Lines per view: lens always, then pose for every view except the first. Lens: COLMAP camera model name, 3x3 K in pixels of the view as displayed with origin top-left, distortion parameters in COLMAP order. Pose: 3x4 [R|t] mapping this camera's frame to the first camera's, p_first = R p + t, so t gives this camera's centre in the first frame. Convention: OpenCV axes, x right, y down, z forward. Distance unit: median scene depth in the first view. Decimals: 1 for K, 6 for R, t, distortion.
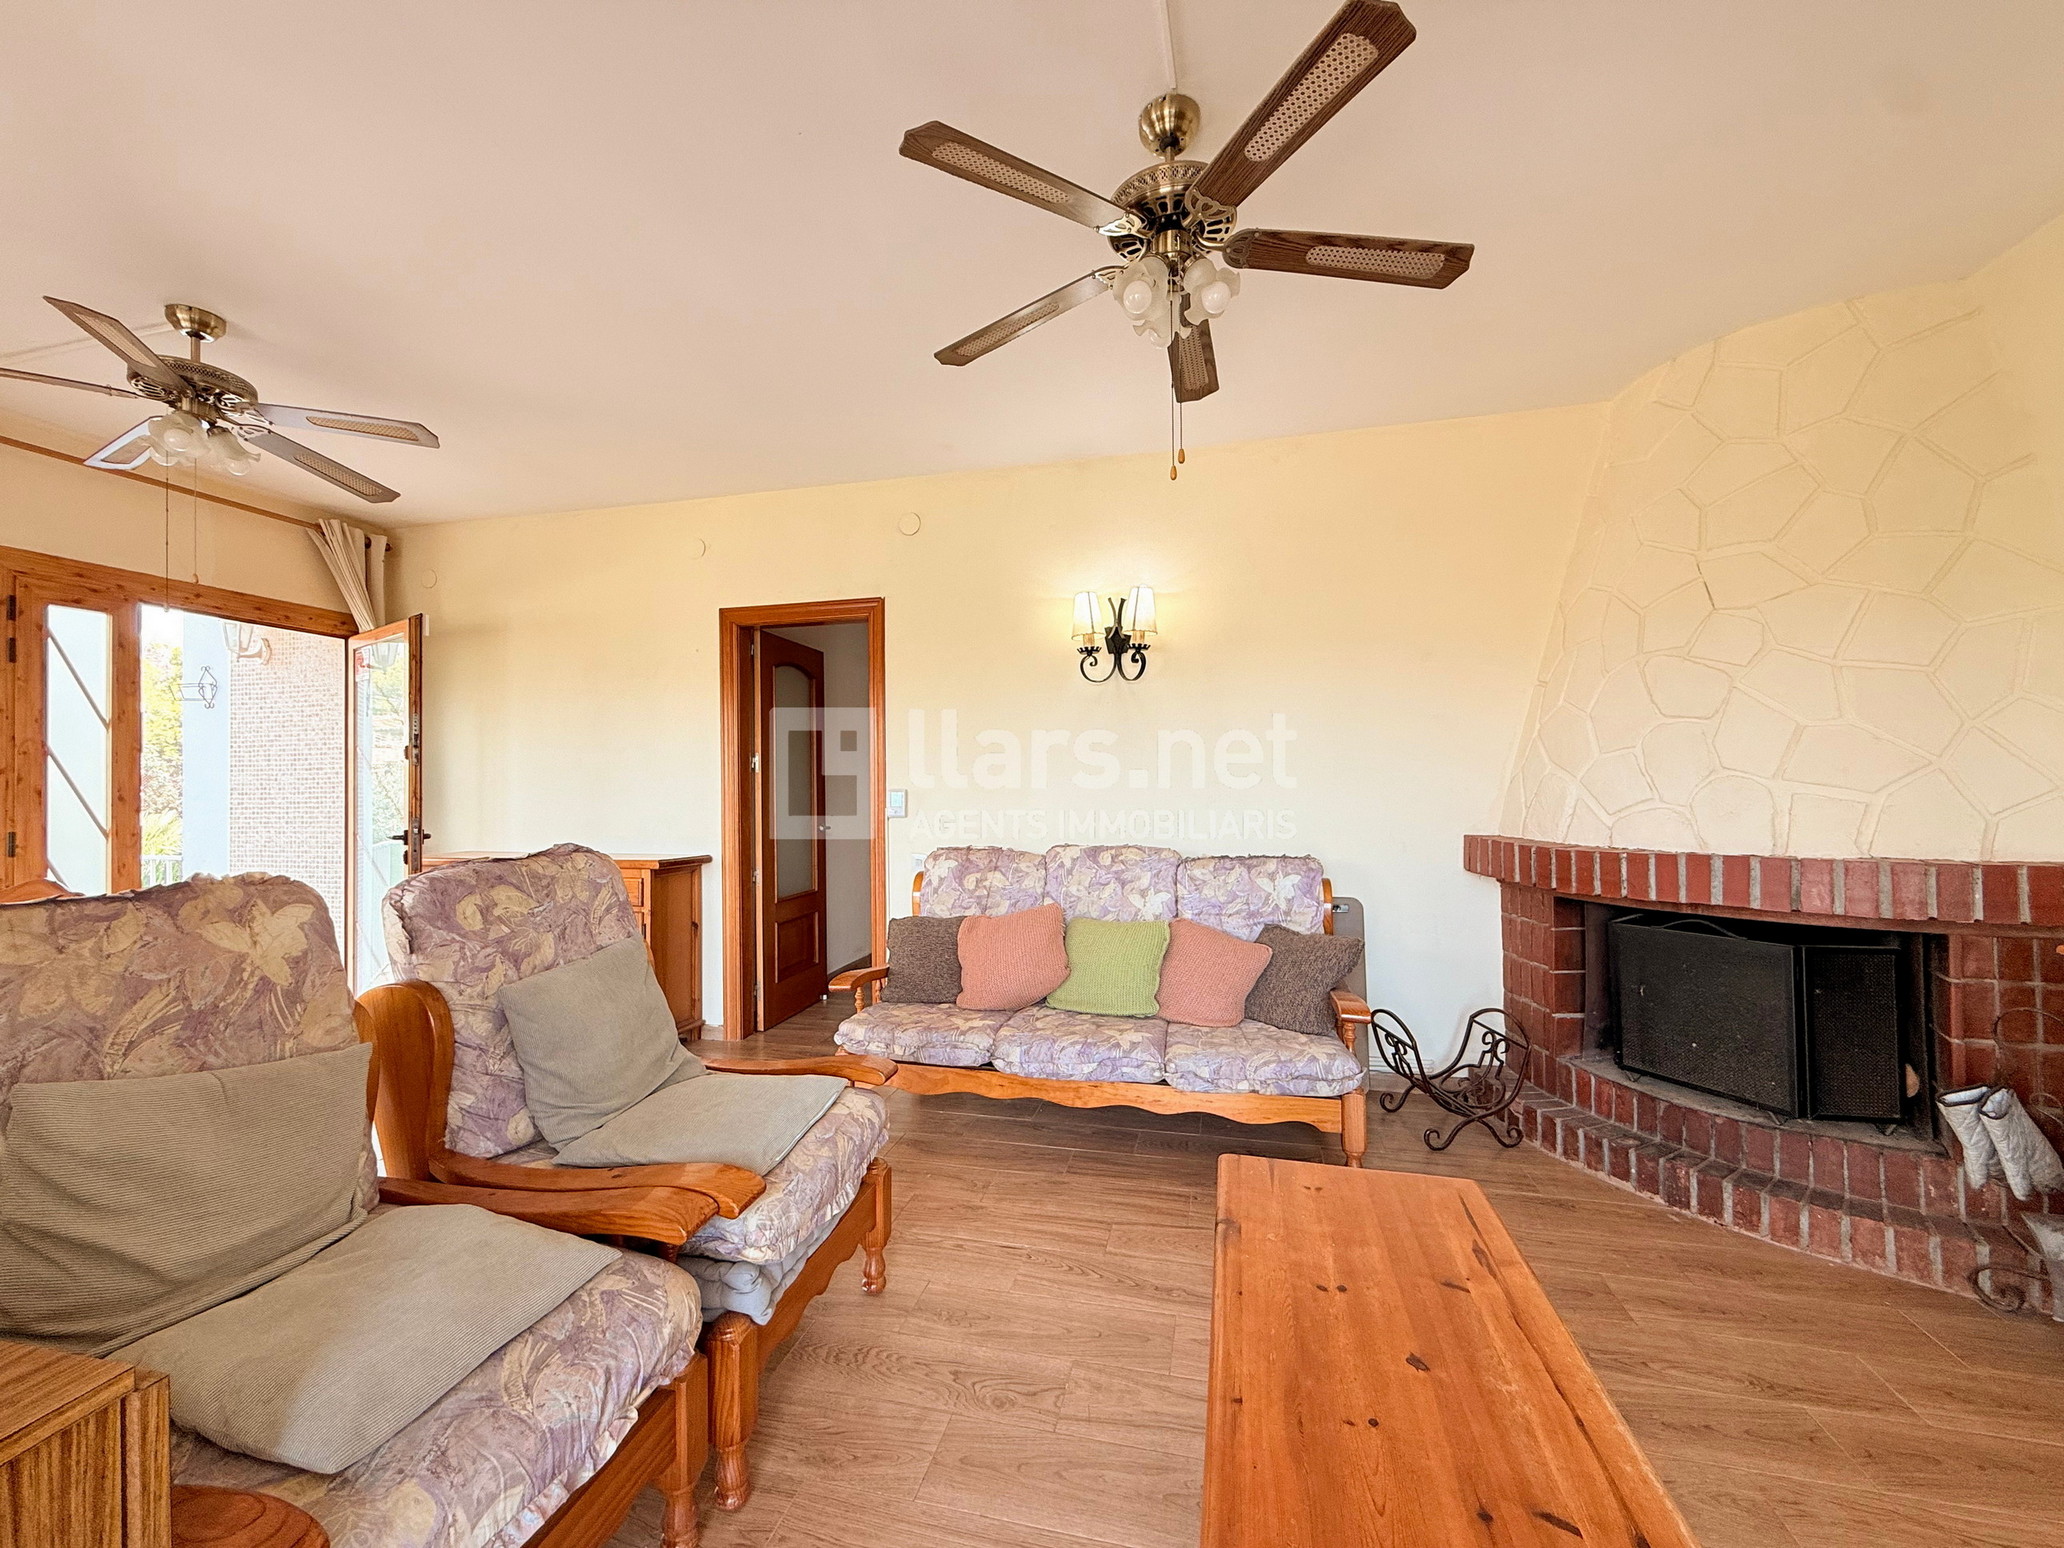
lens RADIAL K [[837.8, 0, 1026.0], [0, 837.8, 772.2], [0, 0, 1]] dist [-0.001181, -0.000142]
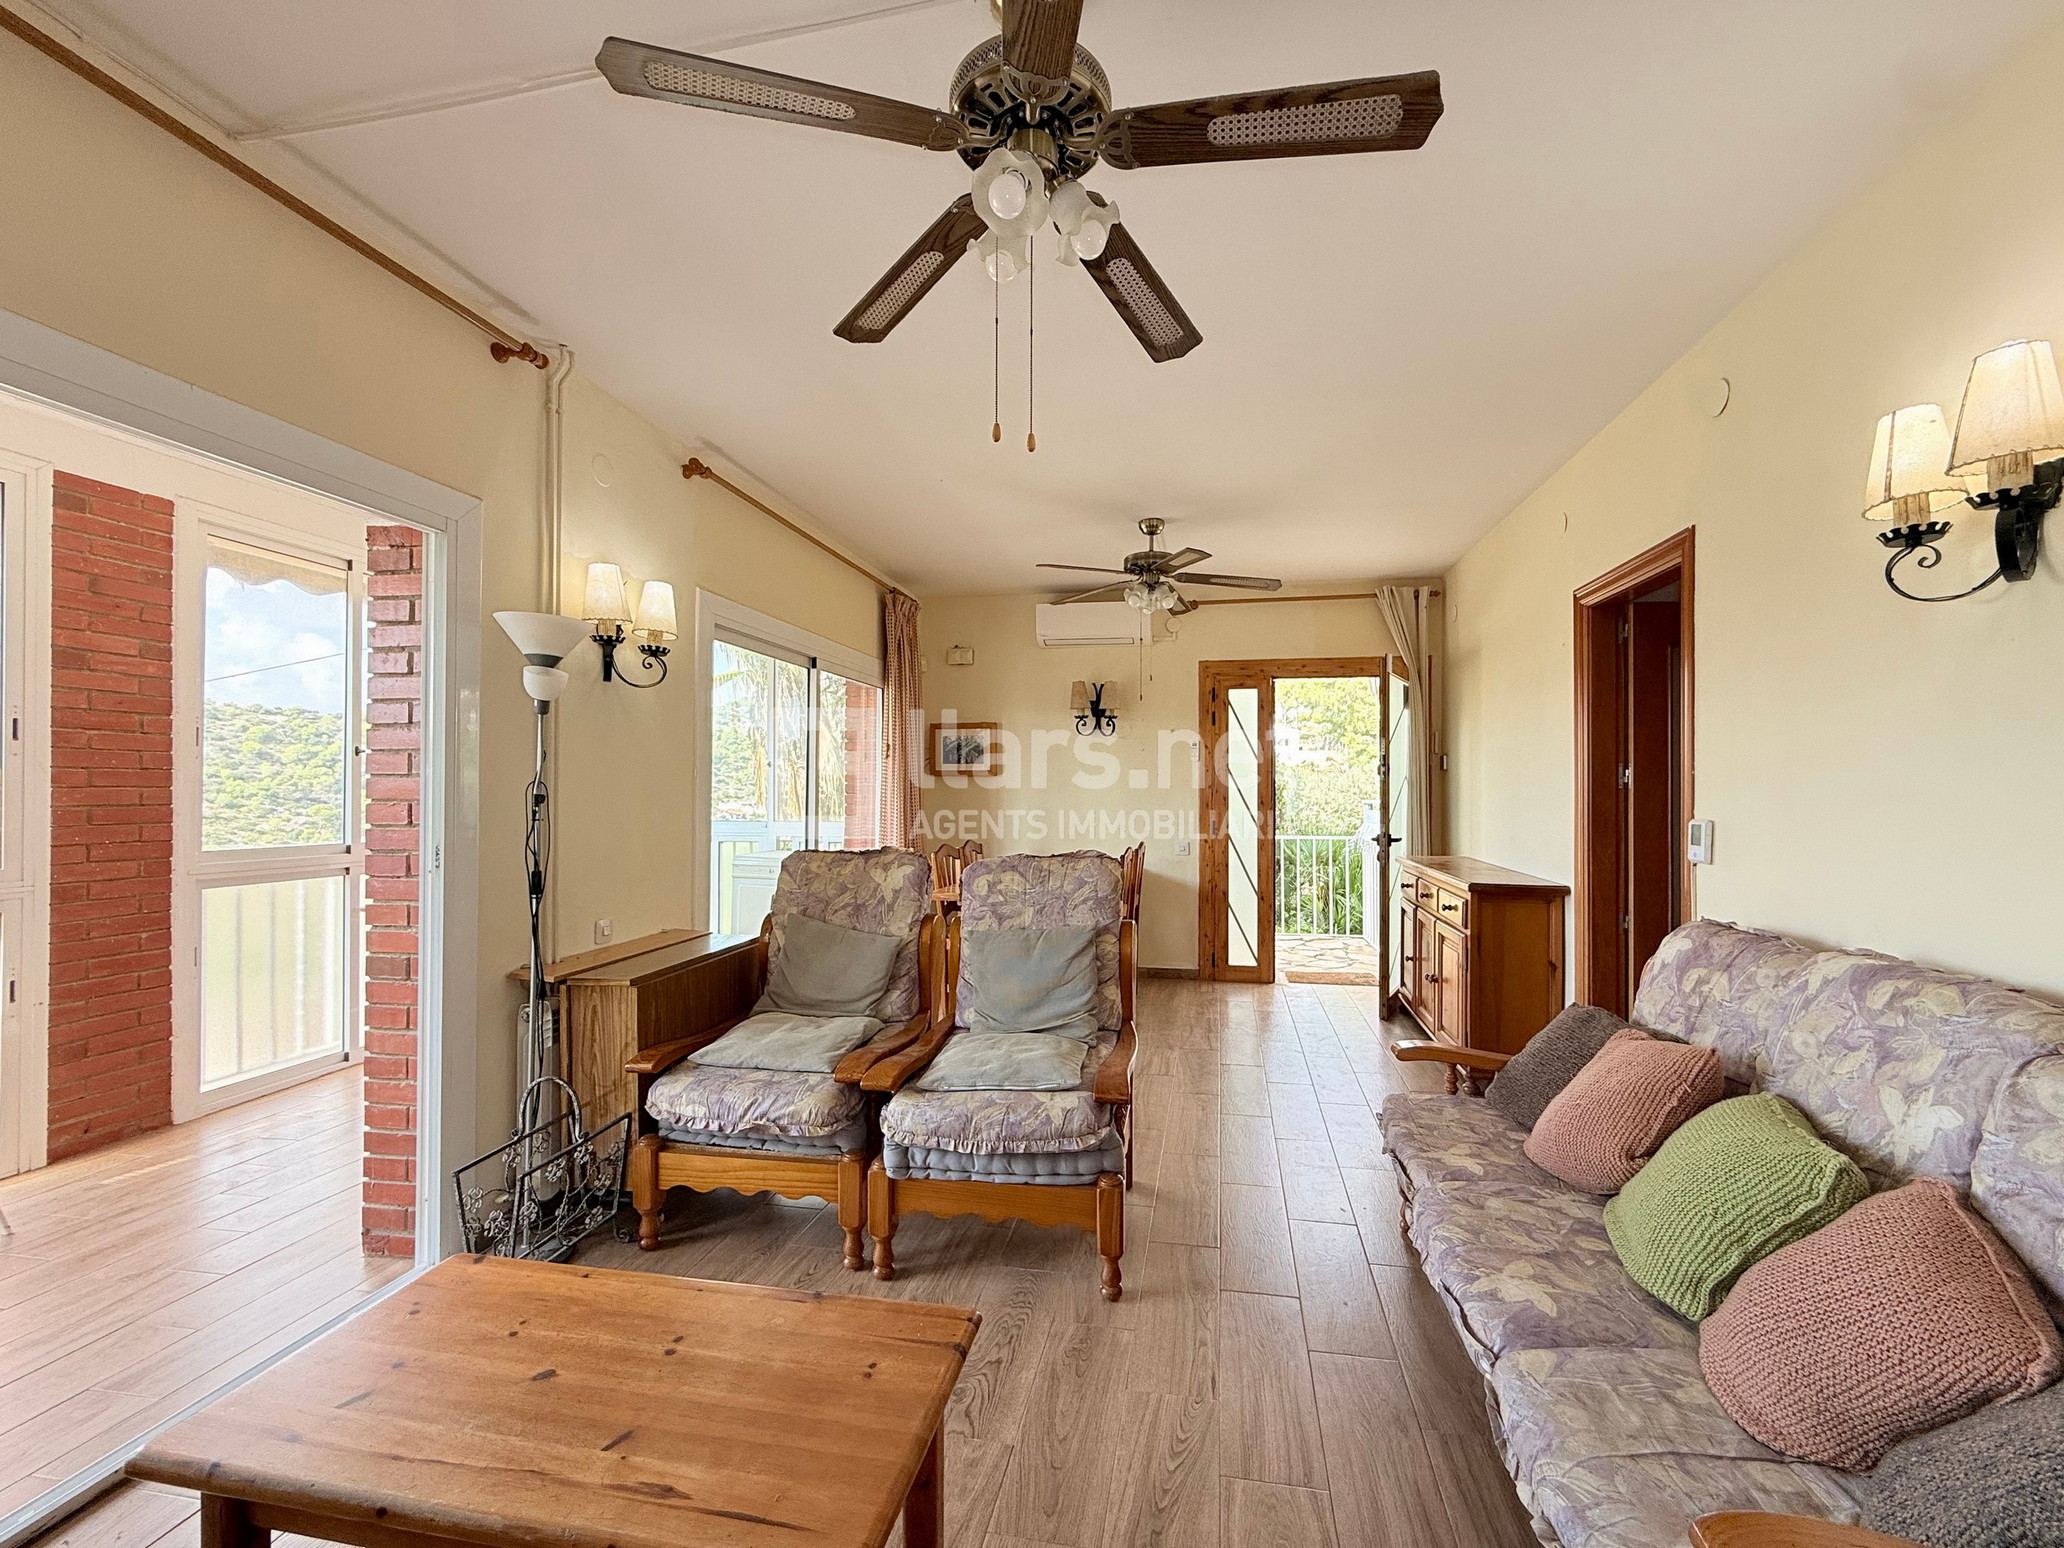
lens RADIAL K [[797.7, 0, 1004.1], [0, 797.7, 779.0], [0, 0, 1]] dist [-0.000792, 0.000156]
pose [[0.056991, -0.004101, -0.998366, 0.518271], [0.017019, 0.999850, -0.003136, -0.021654], [0.998230, -0.016813, 0.057053, 0.519472]]
